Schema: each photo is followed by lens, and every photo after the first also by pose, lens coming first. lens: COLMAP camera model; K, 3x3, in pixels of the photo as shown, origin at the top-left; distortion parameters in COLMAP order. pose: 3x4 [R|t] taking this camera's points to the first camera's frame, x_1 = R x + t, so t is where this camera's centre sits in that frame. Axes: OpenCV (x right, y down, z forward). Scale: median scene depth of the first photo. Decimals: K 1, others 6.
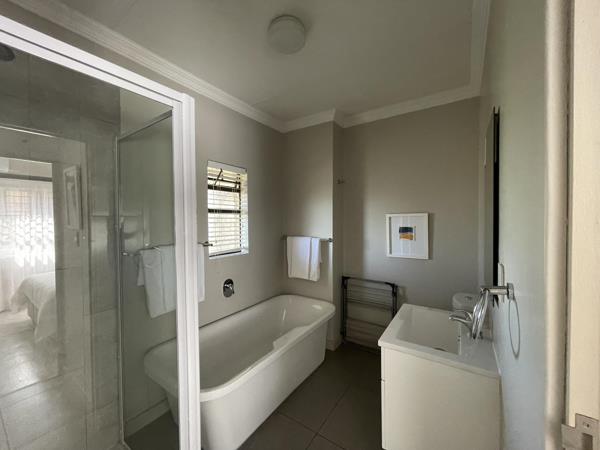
lens RADIAL K [[240.4, 0, 299.5], [0, 240.4, 222.4], [0, 0, 1]] dist [-0.000482, -0.000296]
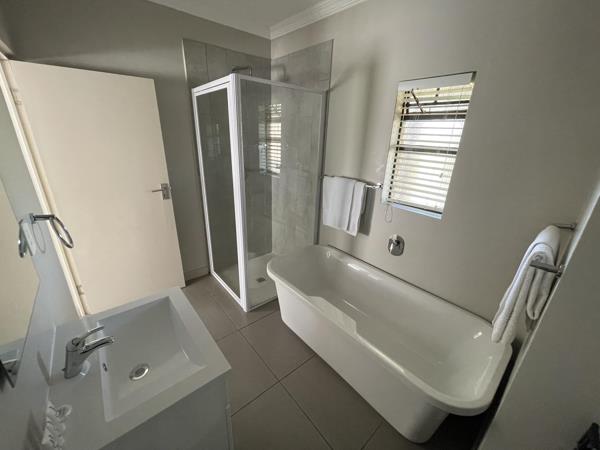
lens RADIAL K [[240.4, 0, 299.5], [0, 240.4, 222.4], [0, 0, 1]] dist [-0.000482, -0.000296]
pose [[-0.256692, 0.330065, -0.908387, 0.524667], [-0.048564, 0.934287, 0.353199, -0.082929], [0.965272, 0.134778, -0.223795, 0.845515]]
